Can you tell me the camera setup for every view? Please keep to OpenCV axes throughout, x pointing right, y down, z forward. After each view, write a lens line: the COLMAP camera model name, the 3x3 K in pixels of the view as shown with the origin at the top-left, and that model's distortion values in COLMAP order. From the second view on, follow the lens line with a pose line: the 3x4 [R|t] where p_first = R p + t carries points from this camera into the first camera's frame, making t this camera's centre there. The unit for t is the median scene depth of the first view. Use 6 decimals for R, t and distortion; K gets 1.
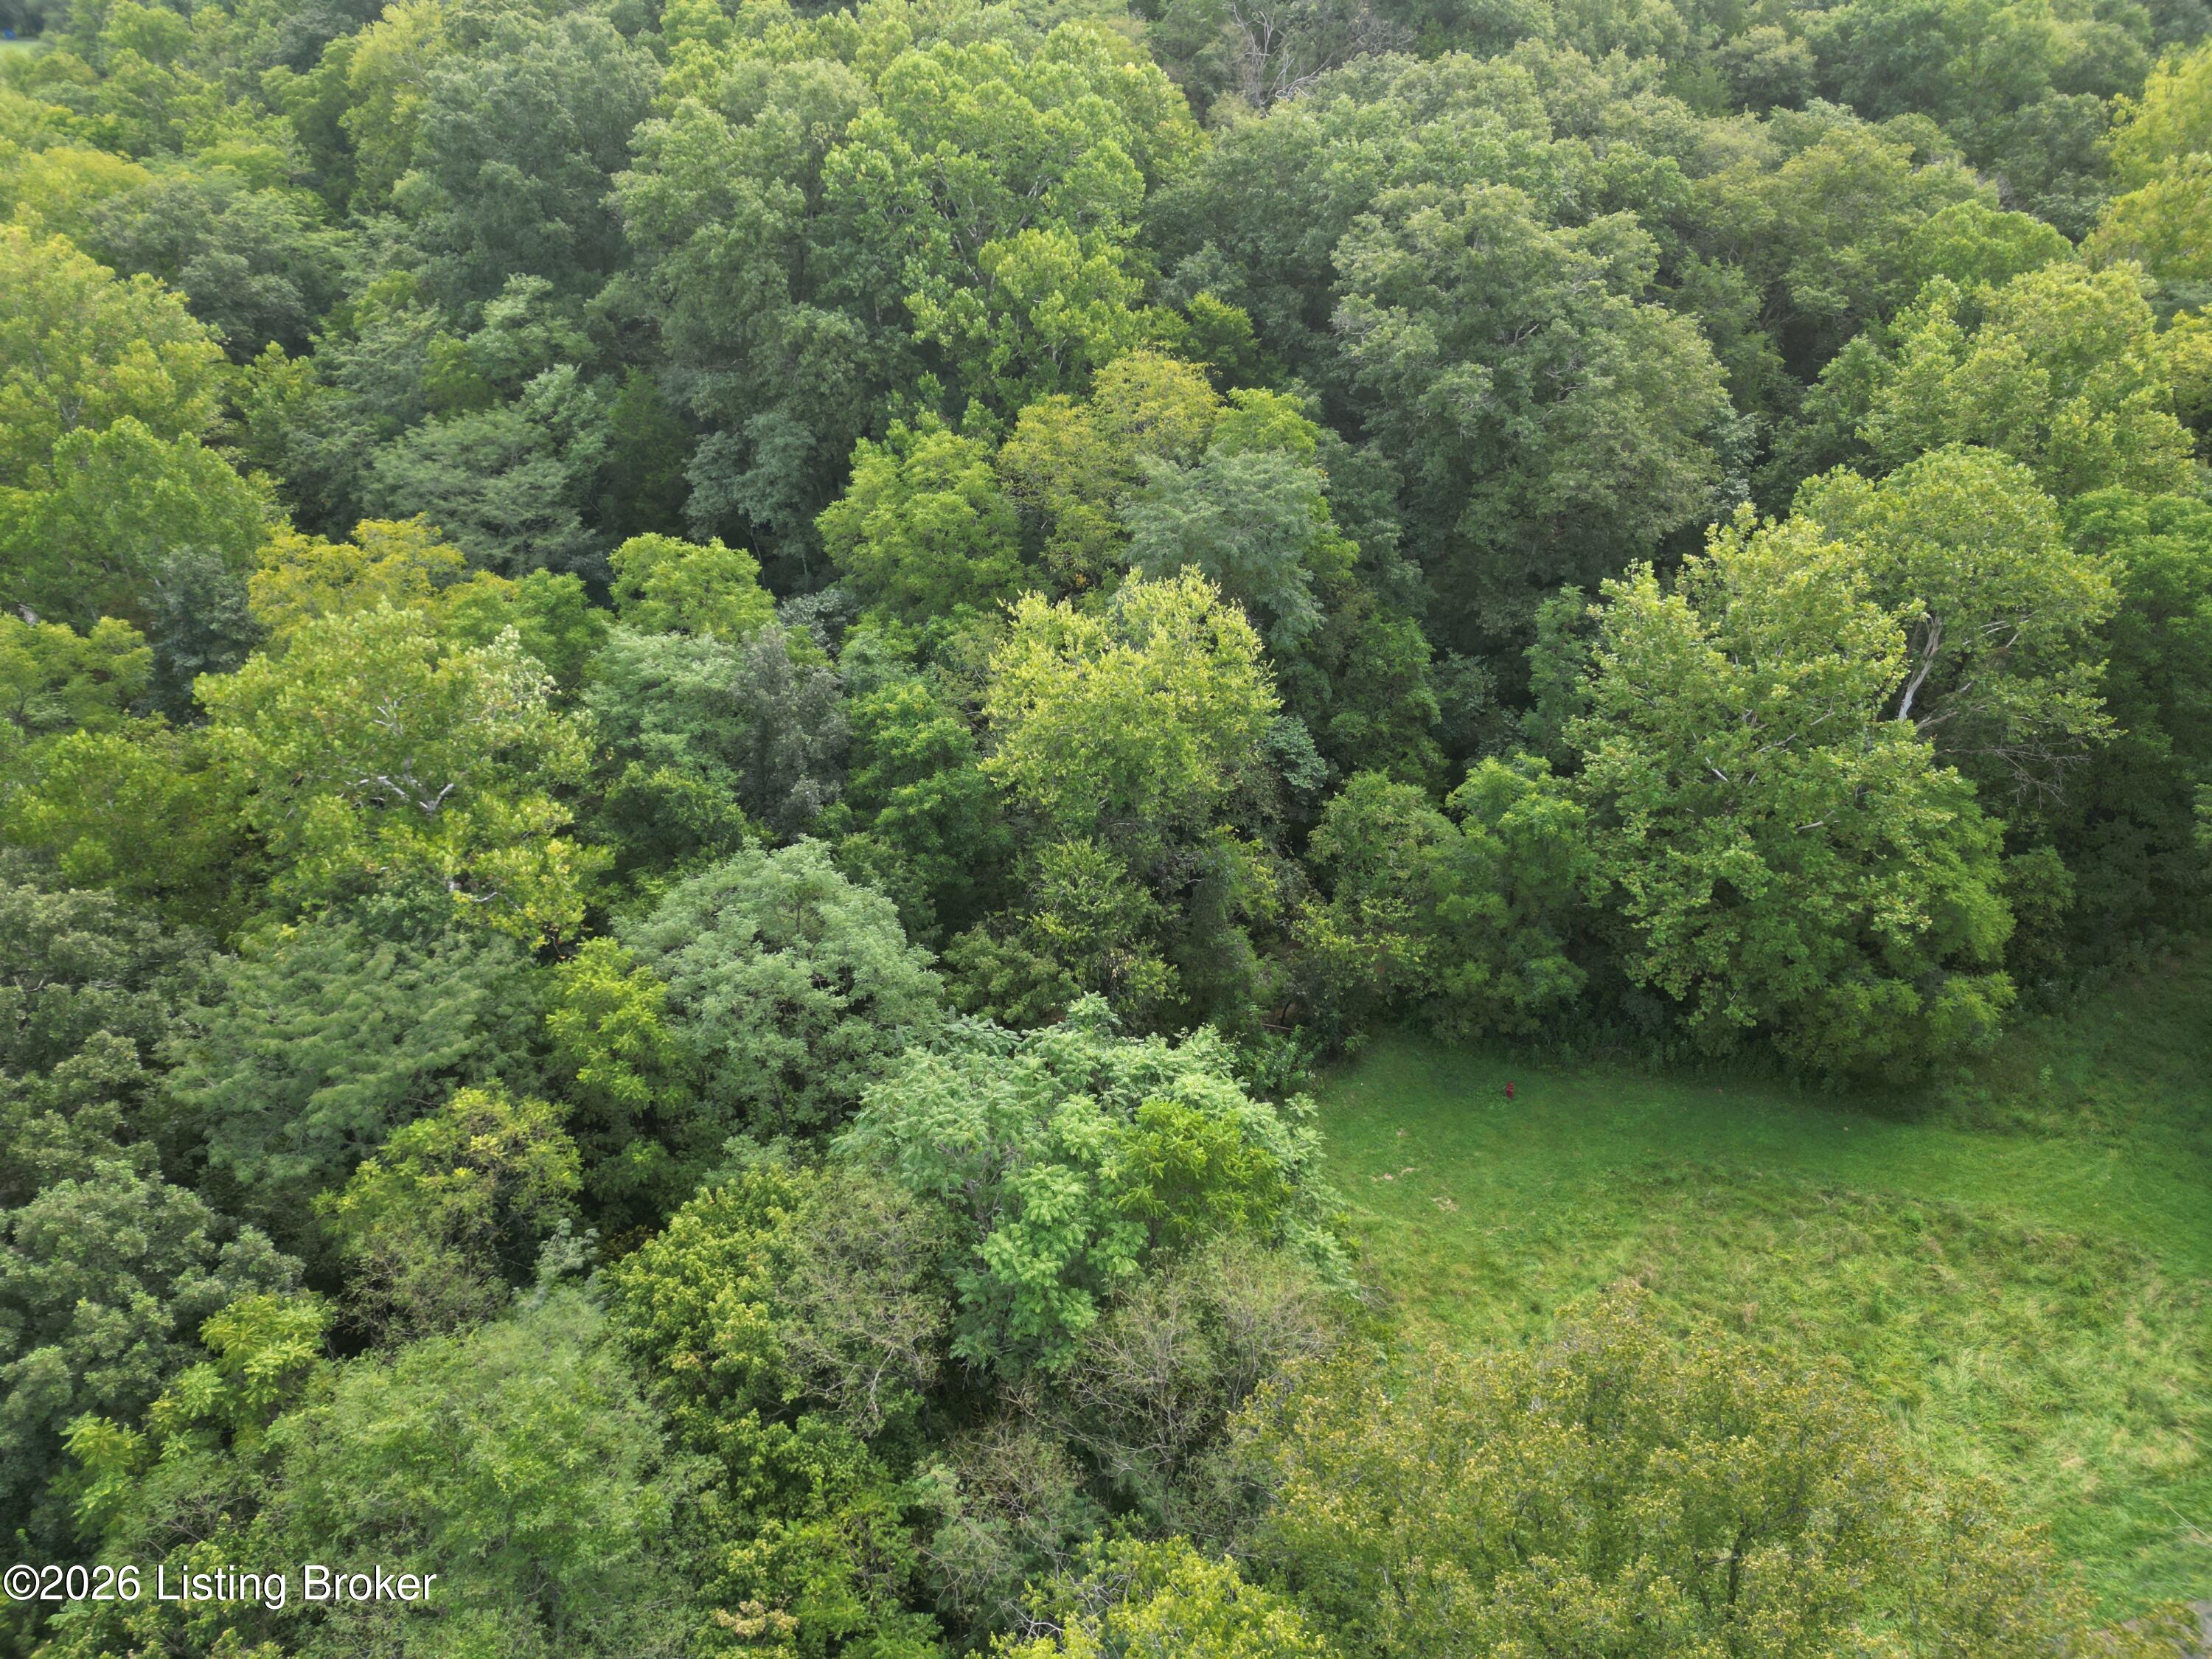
lens RADIAL K [[1564.6, 0, 1106.0], [0, 1564.6, 829.5], [0, 0, 1]] dist [0.072908, -0.058698]
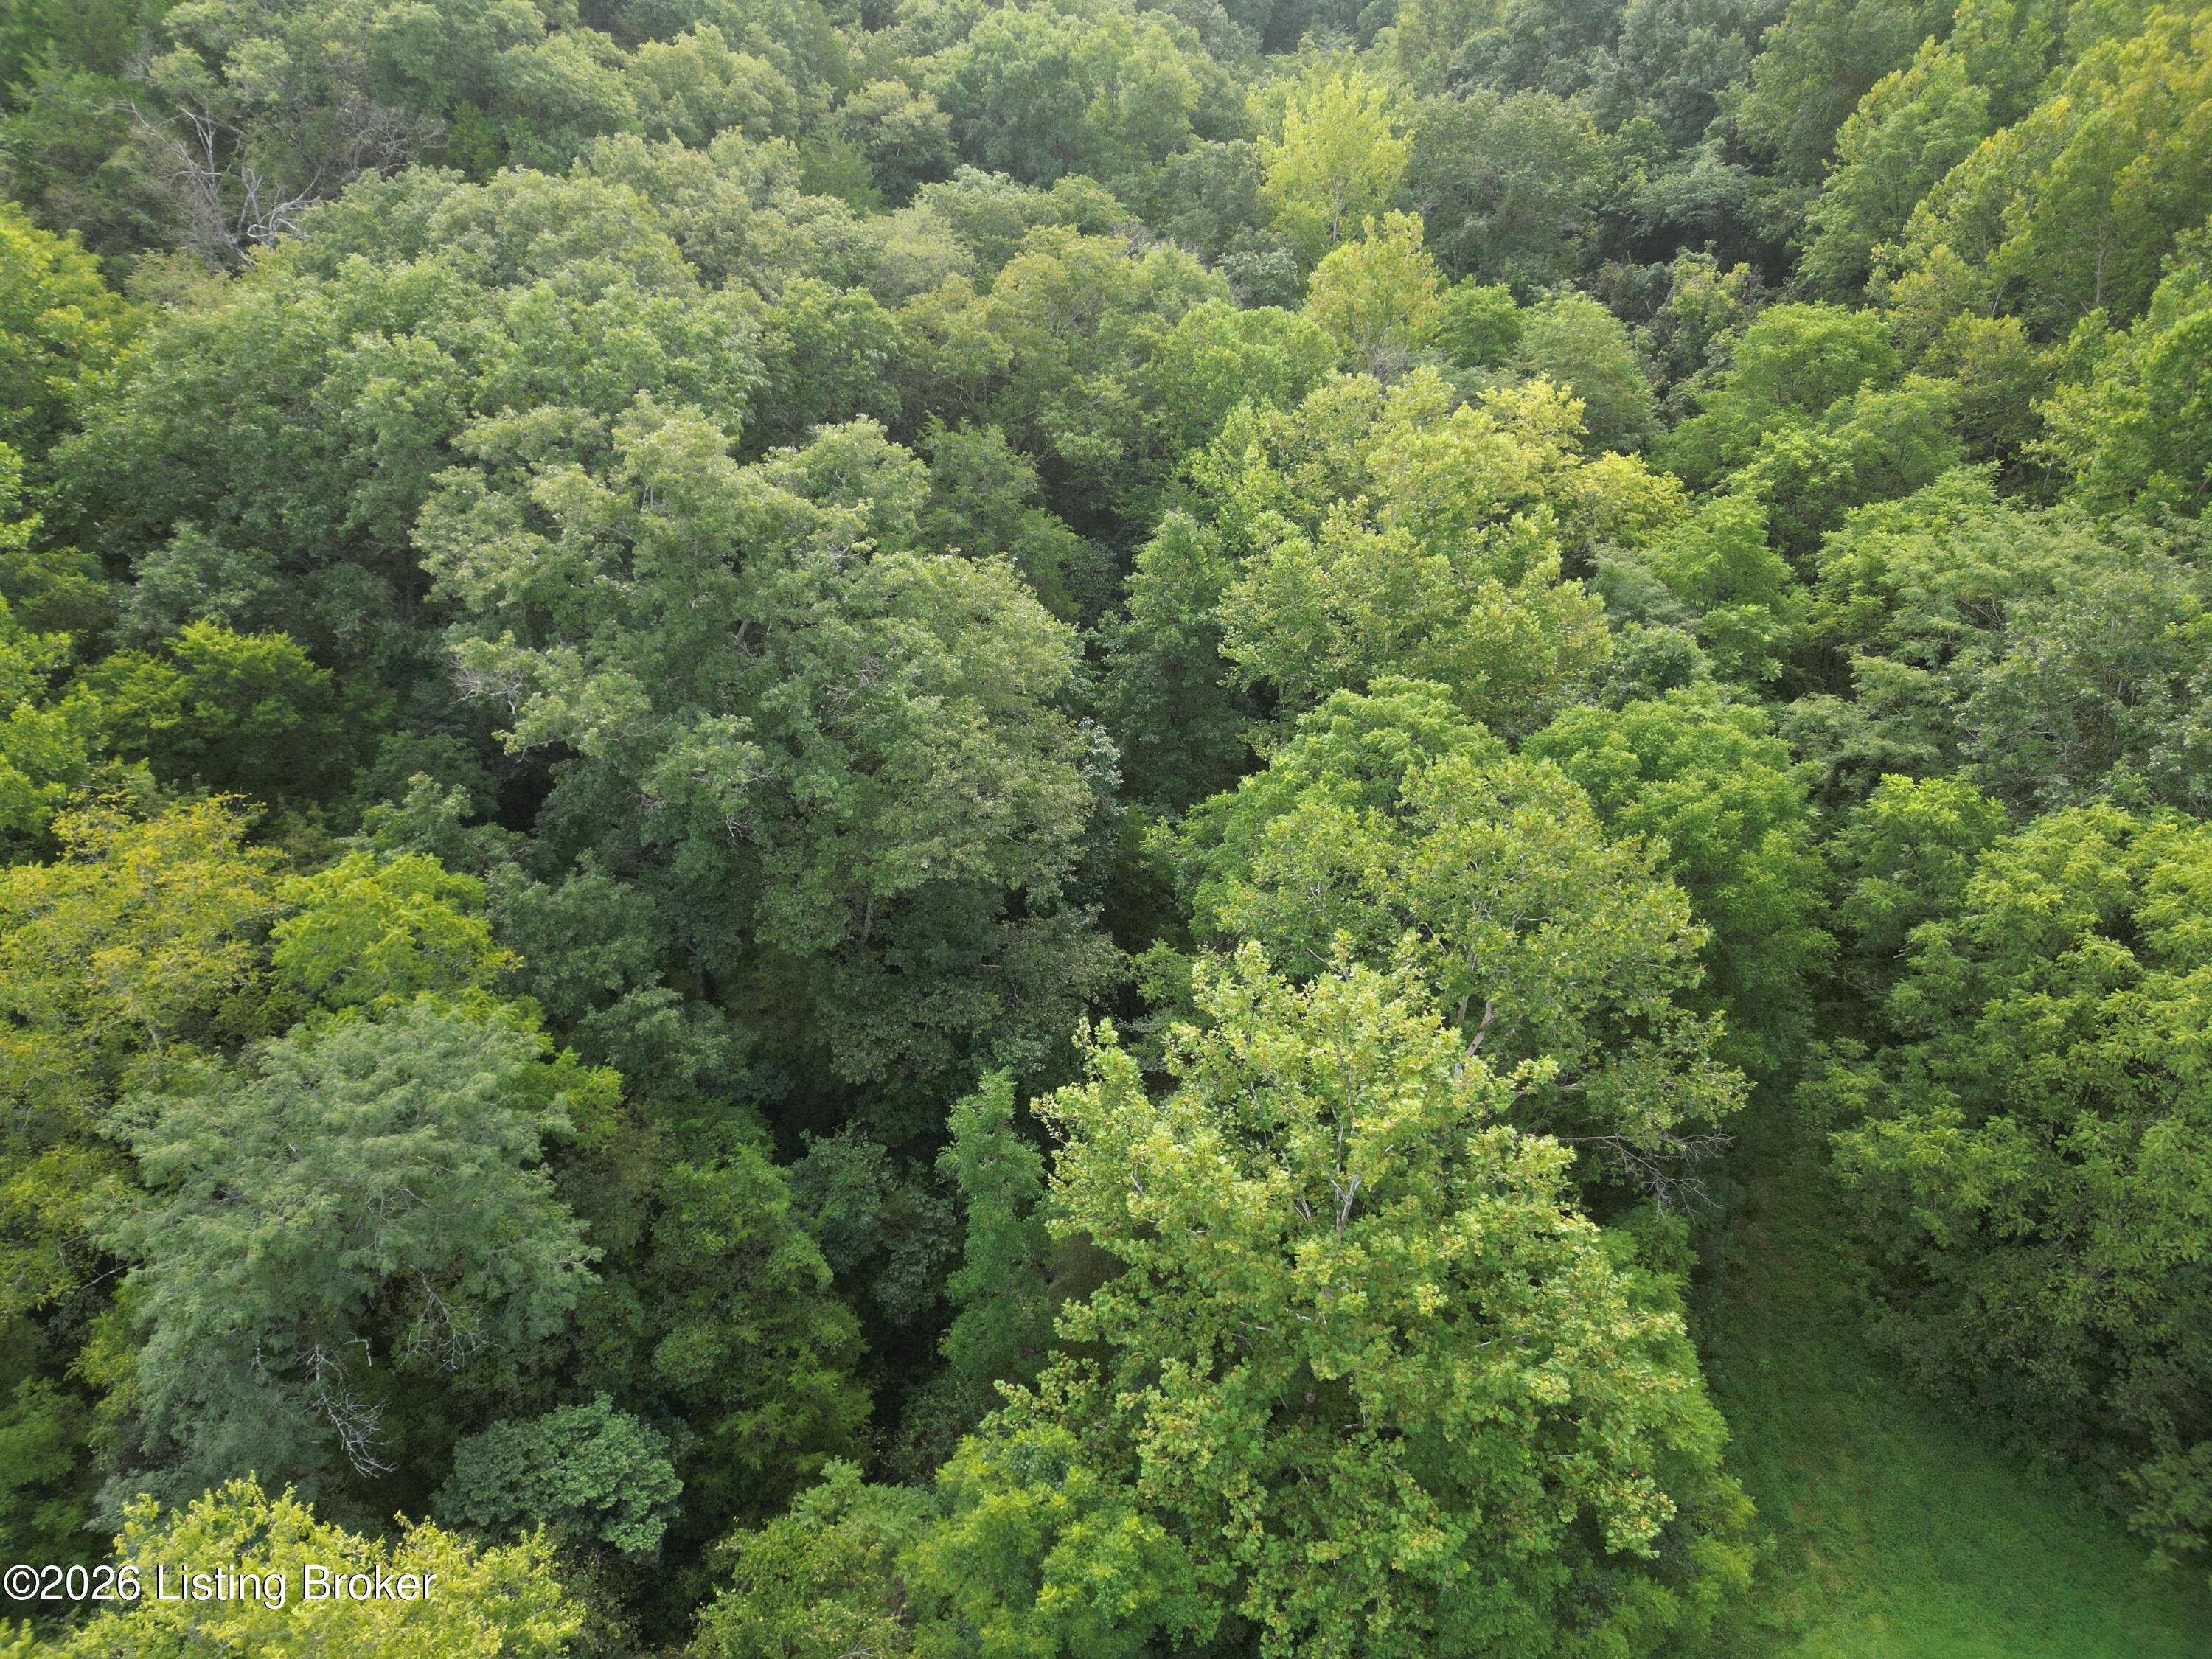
lens RADIAL K [[1543.3, 0, 1102.6], [0, 1543.3, 834.3], [0, 0, 1]] dist [0.080019, -0.076092]
pose [[0.861596, -0.274104, 0.427223, 0.083370], [0.273485, 0.959731, 0.064212, -0.221891], [-0.427619, 0.061514, 0.901863, 0.359026]]
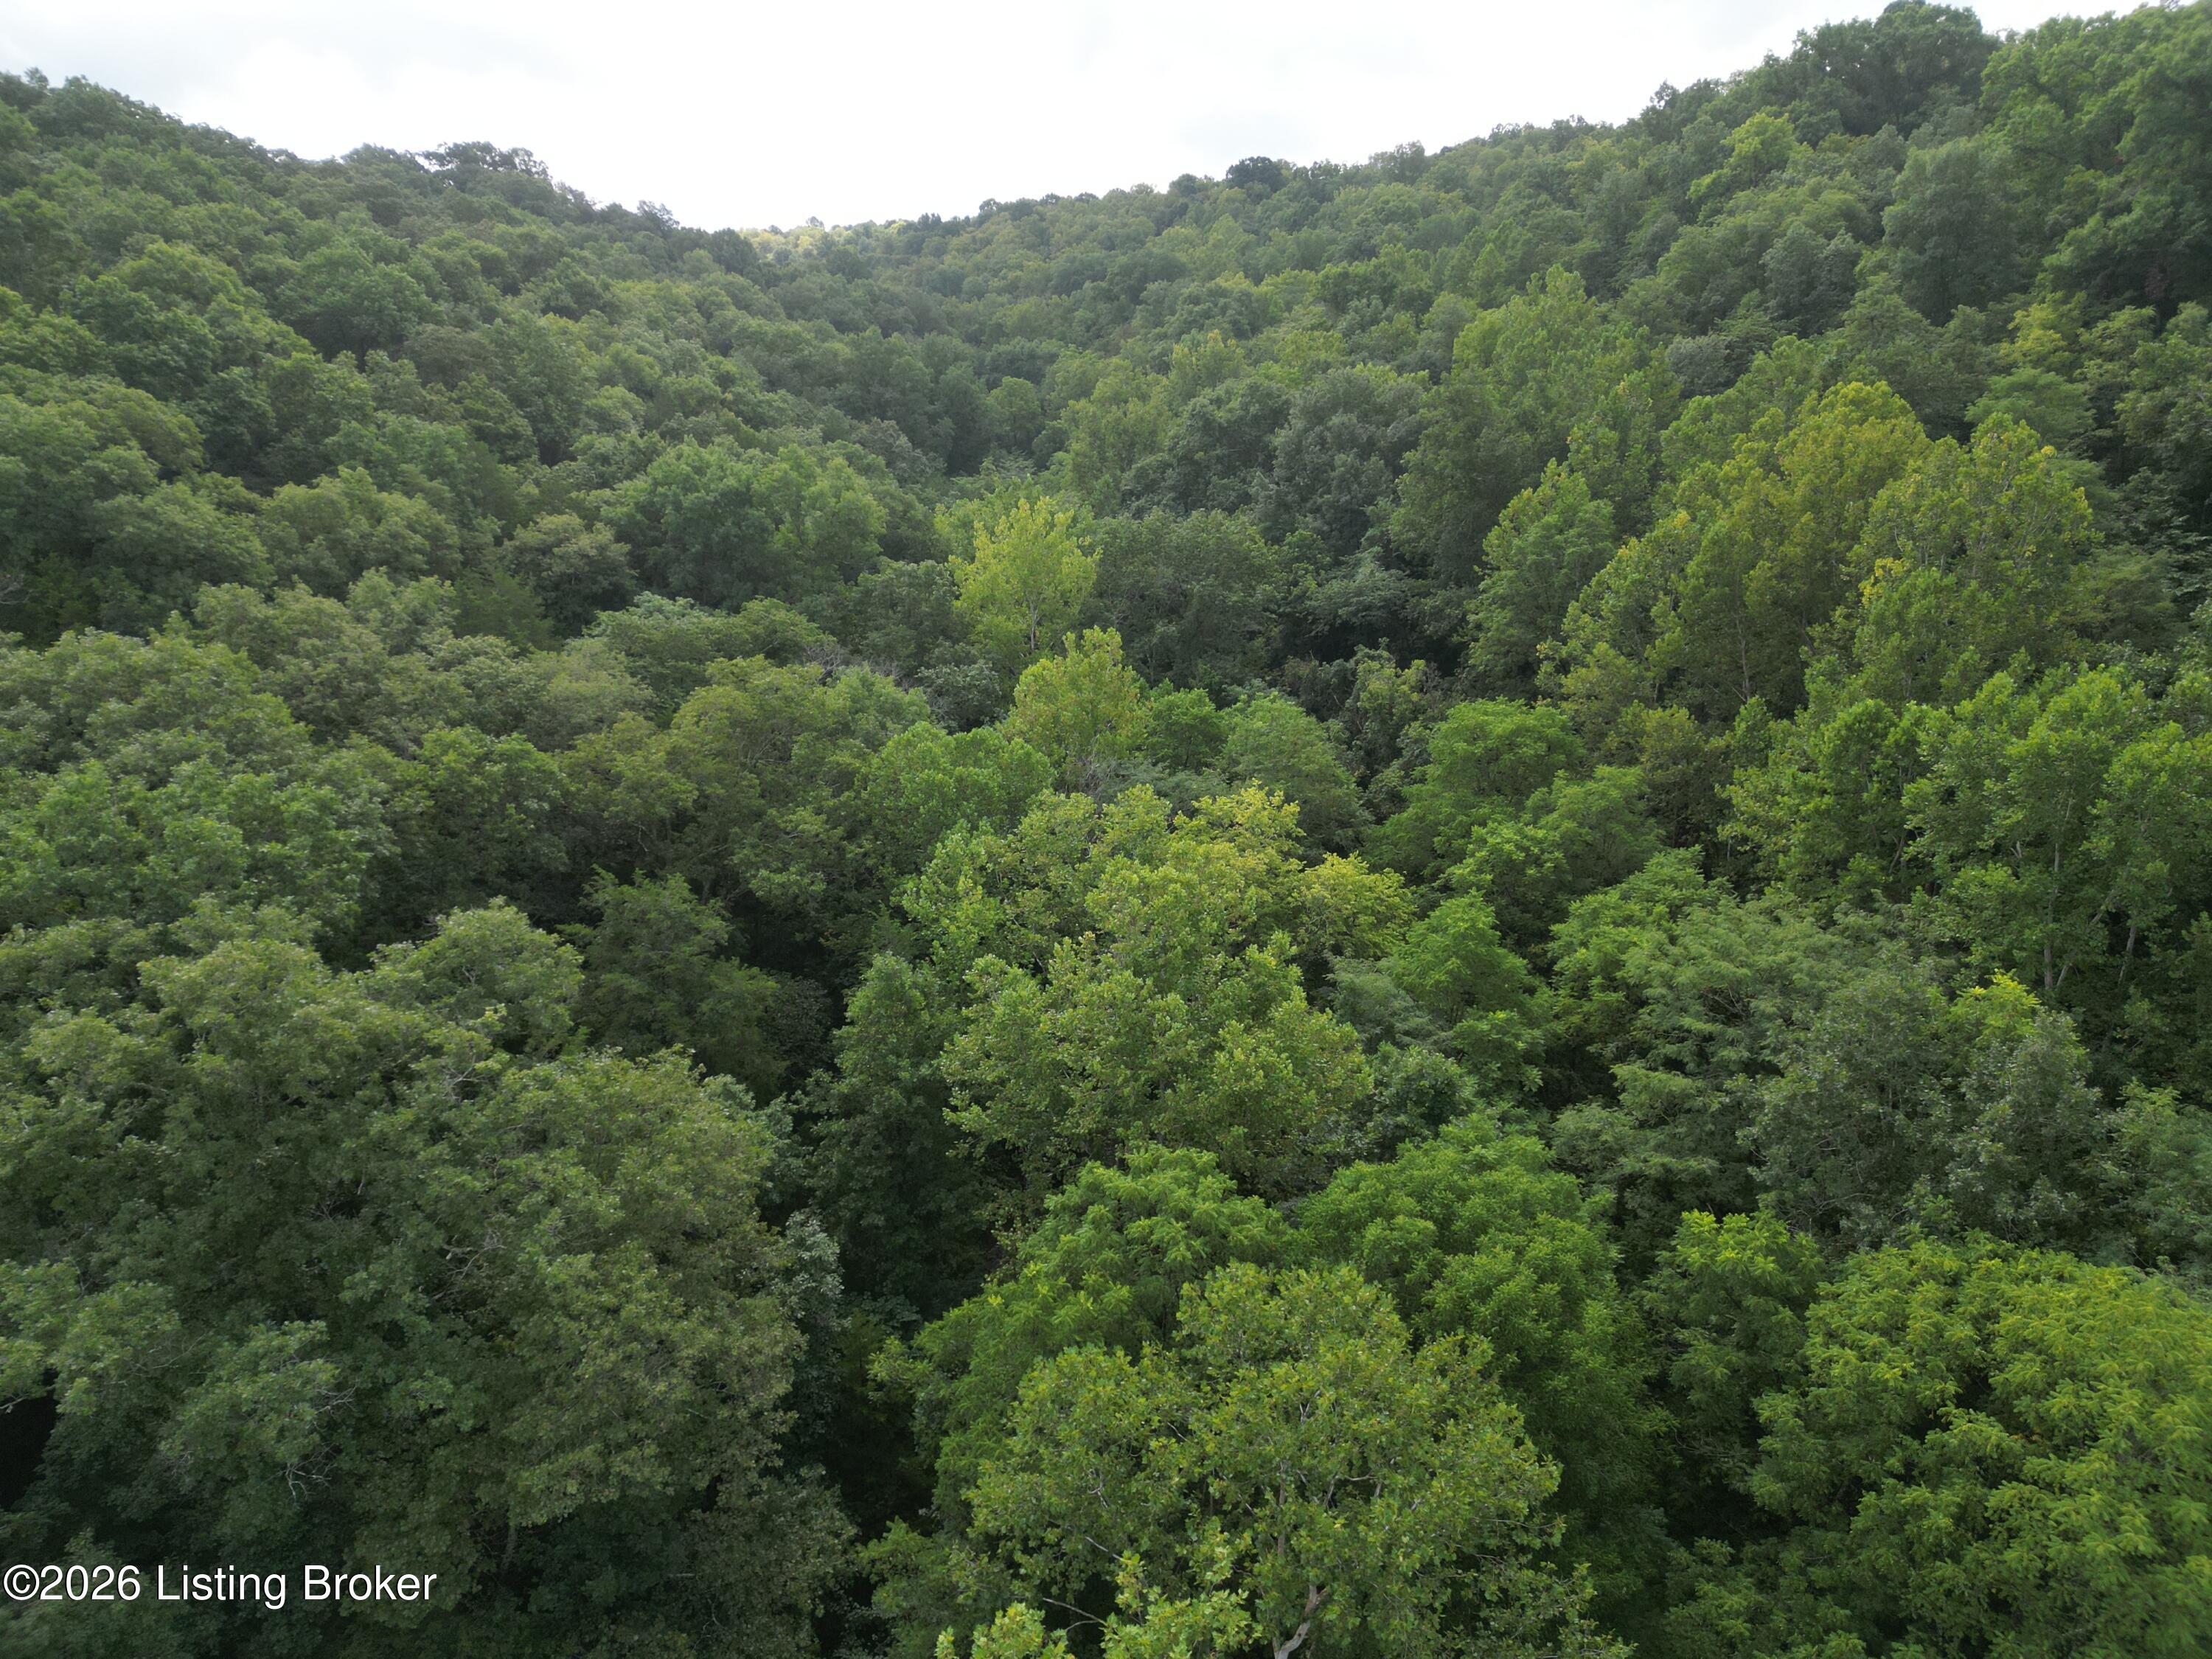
lens RADIAL K [[1543.3, 0, 1102.6], [0, 1543.3, 834.3], [0, 0, 1]] dist [0.080019, -0.076092]
pose [[0.751568, -0.218582, 0.622389, 0.142983], [0.354310, 0.929618, -0.101368, -0.263317], [-0.556426, 0.296703, 0.776117, 0.423018]]
